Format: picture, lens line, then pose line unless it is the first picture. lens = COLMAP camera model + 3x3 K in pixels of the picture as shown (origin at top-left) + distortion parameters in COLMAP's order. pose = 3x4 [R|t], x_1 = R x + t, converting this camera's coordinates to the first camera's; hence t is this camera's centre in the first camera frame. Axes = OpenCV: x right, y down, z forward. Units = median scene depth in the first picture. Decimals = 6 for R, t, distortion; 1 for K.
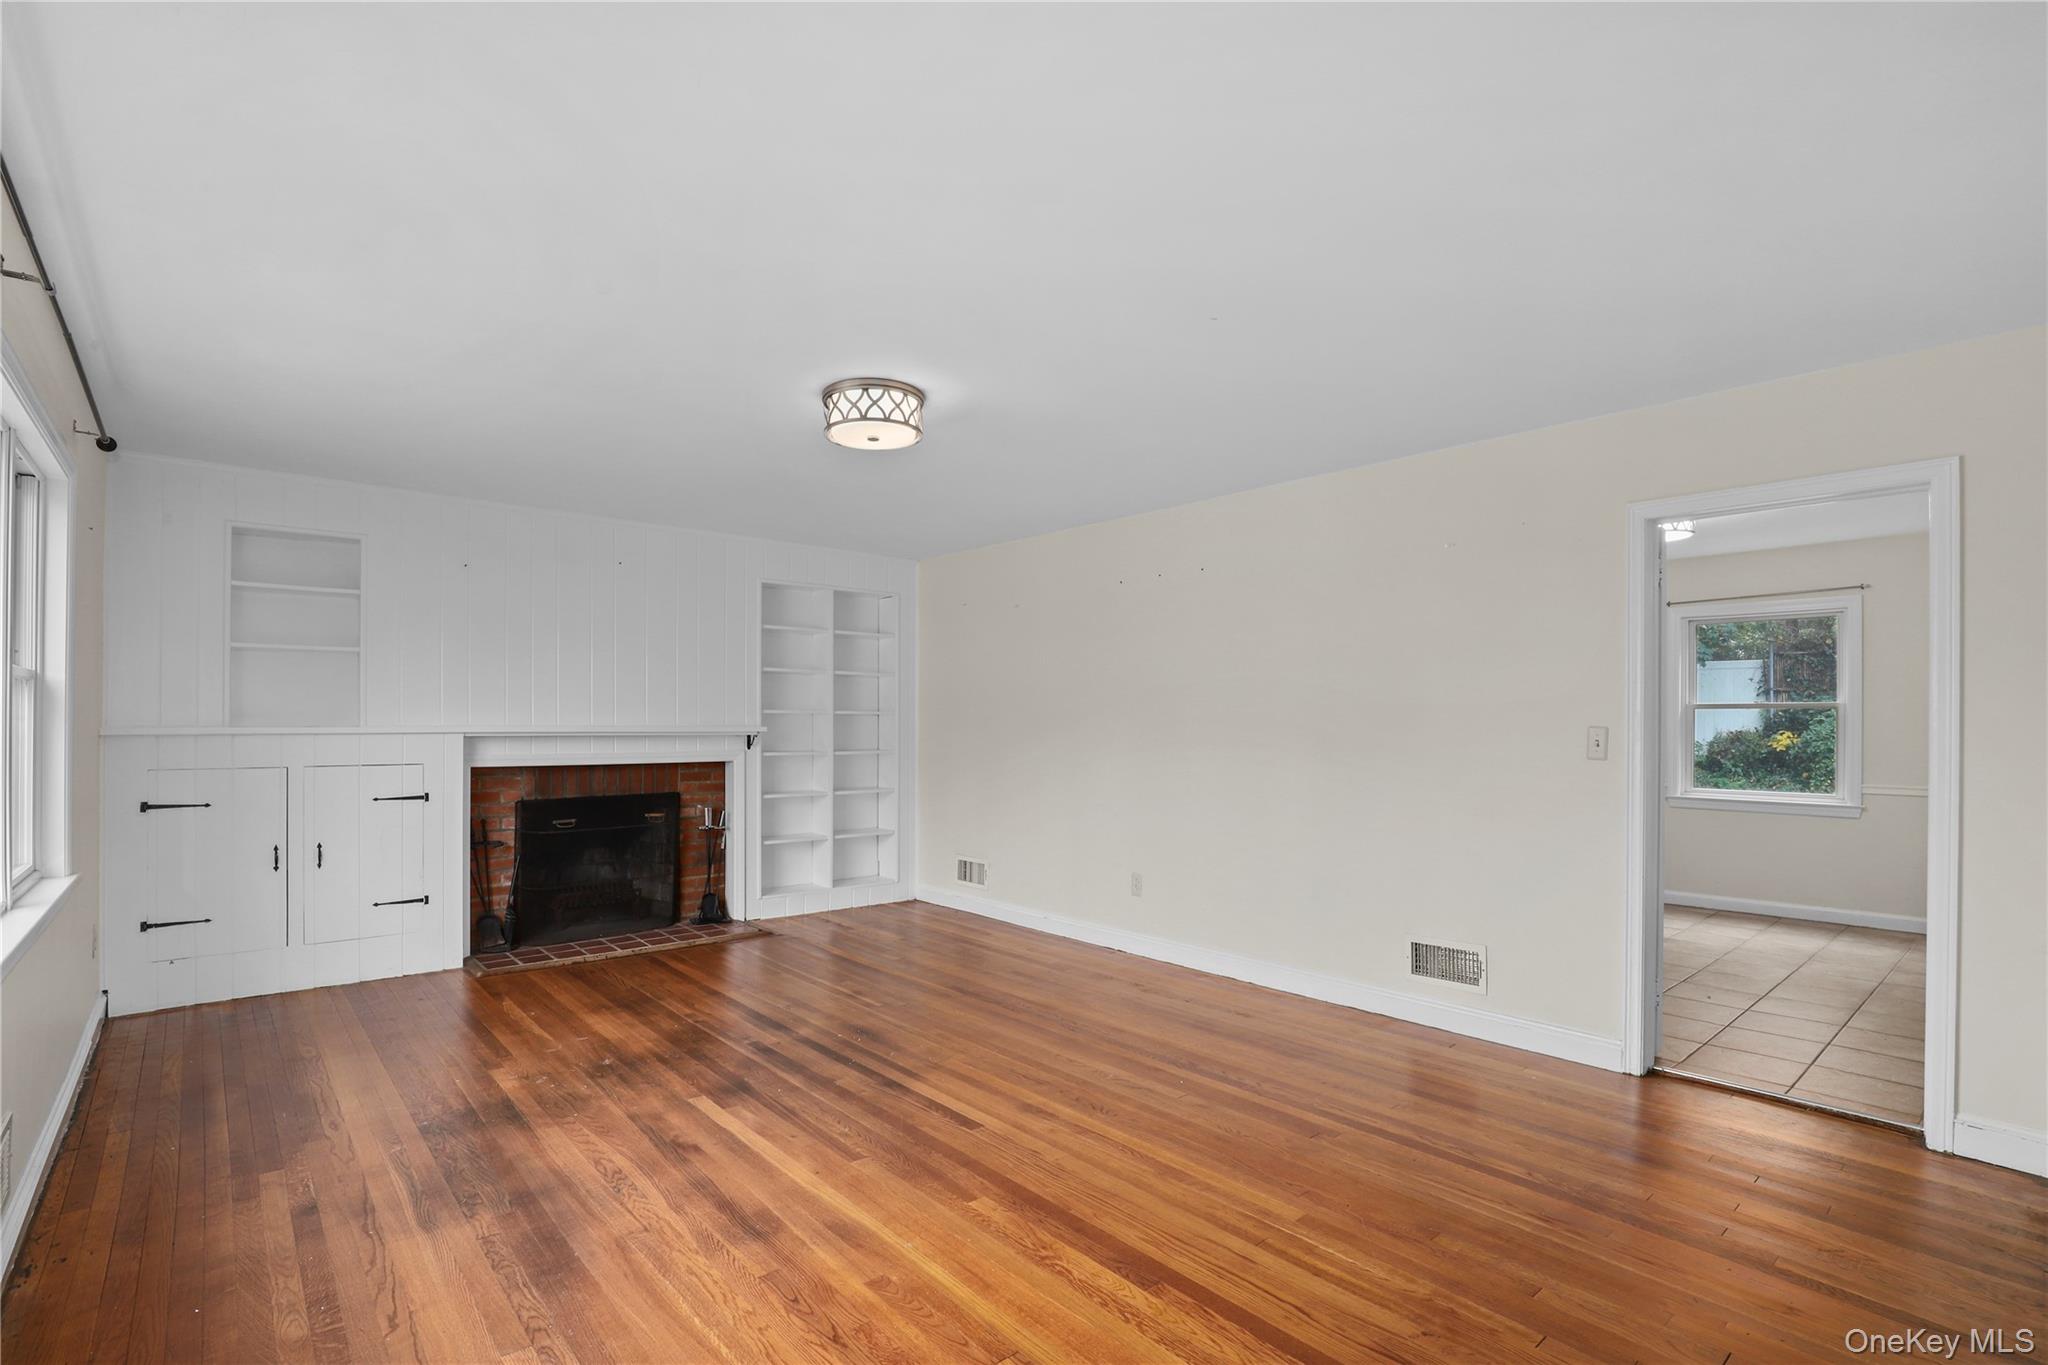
lens RADIAL K [[945.0, 0, 1012.3], [0, 945.0, 724.0], [0, 0, 1]] dist [-0.012205, -0.000409]
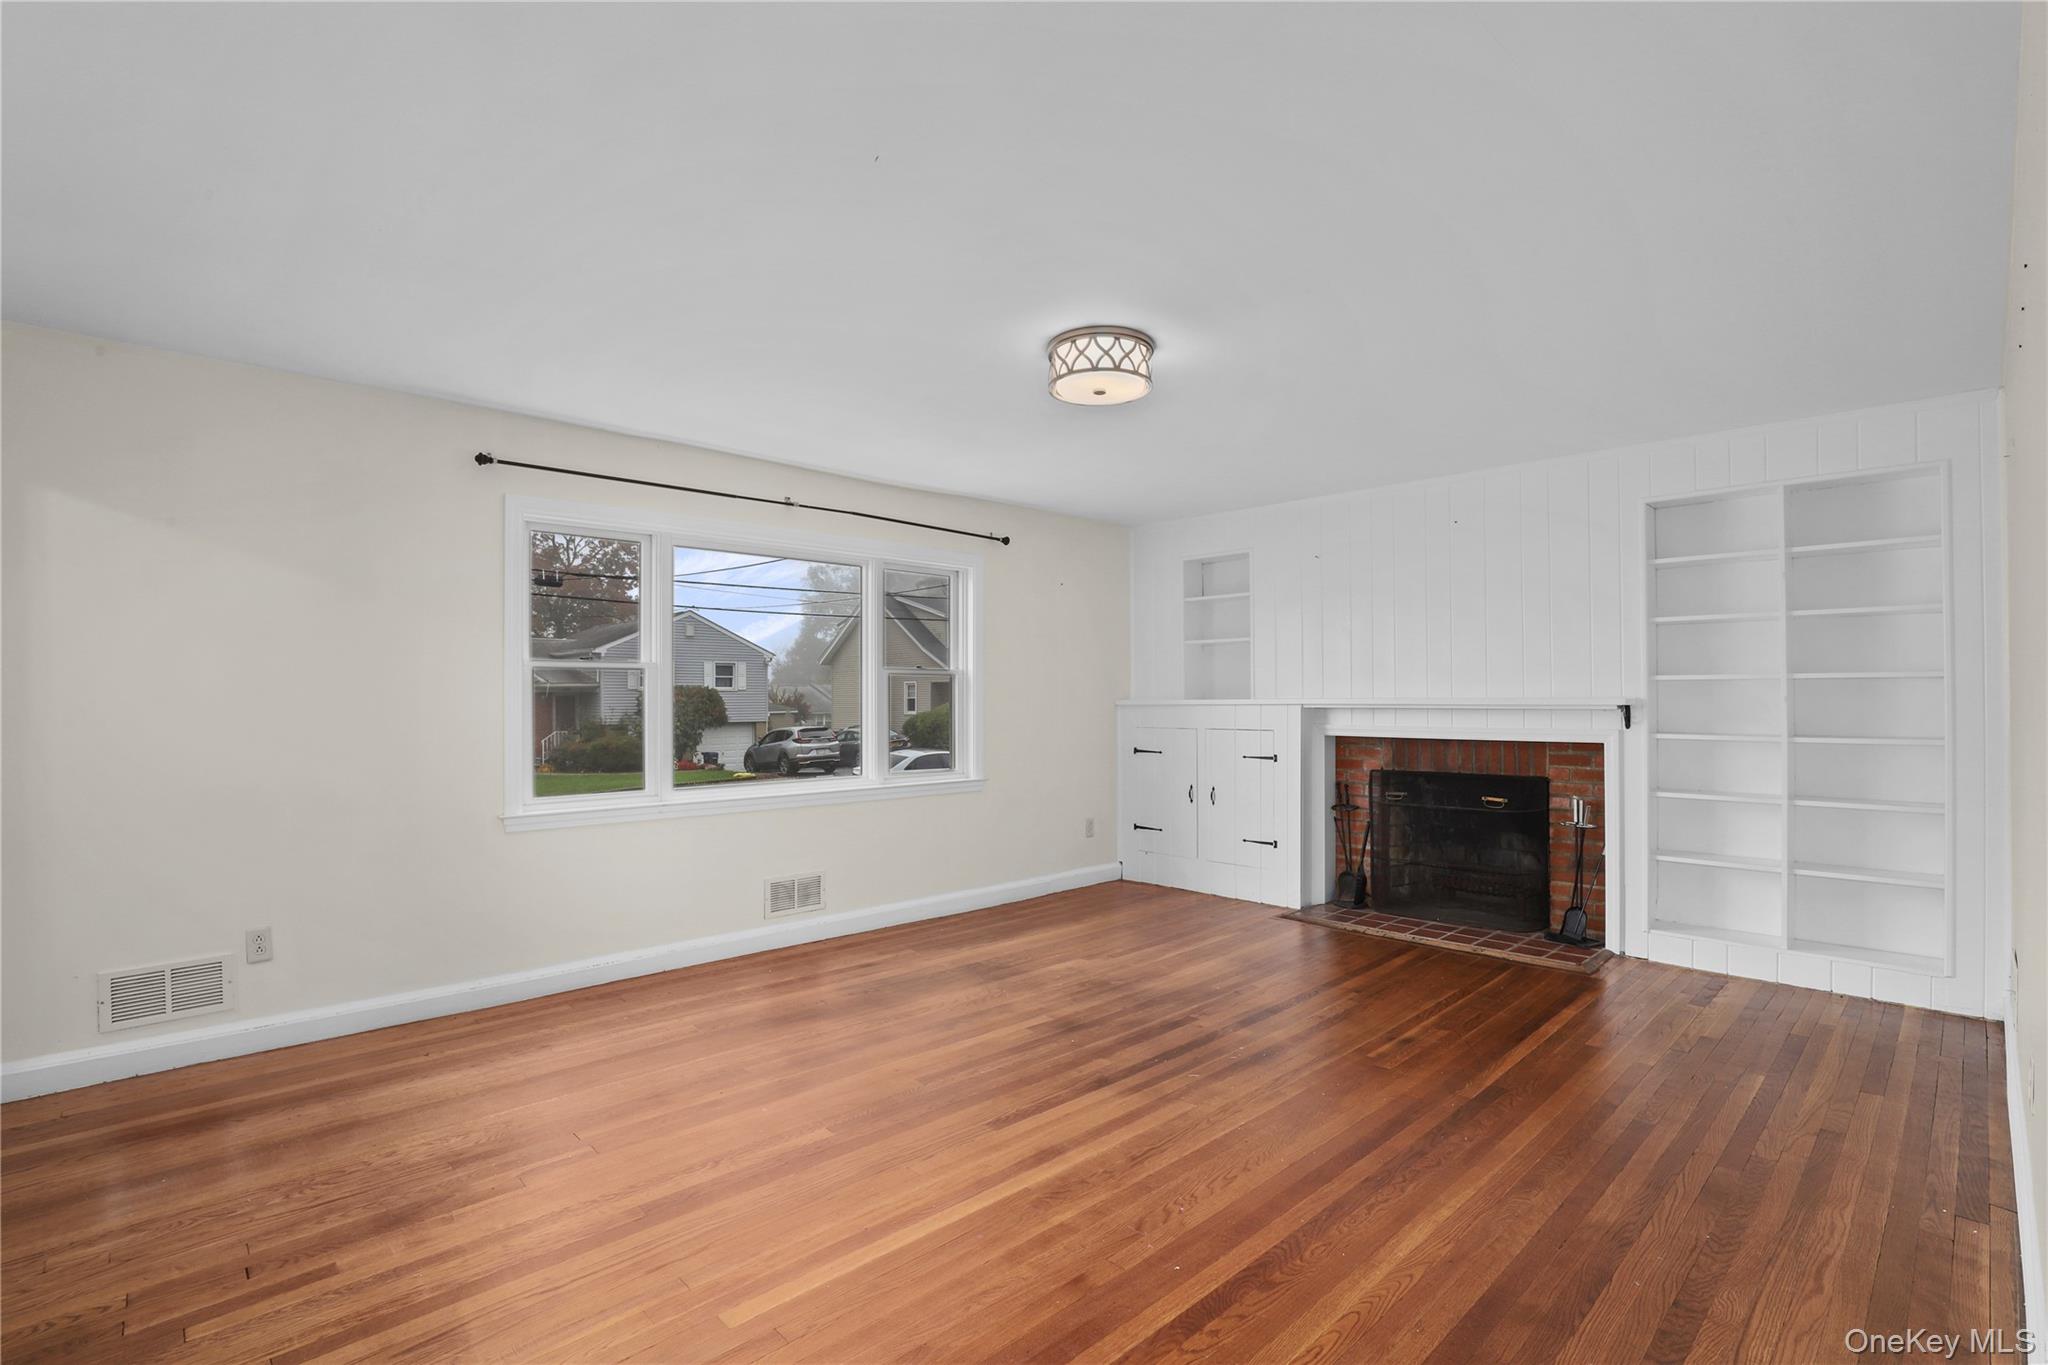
lens RADIAL K [[945.0, 0, 1023.2], [0, 945.0, 689.9], [0, 0, 1]] dist [-0.012205, -0.000409]
pose [[0.068936, -0.011911, -0.997550, 0.487932], [0.002893, 0.999927, -0.011740, 0.003574], [0.997617, -0.002076, 0.068966, 0.523340]]
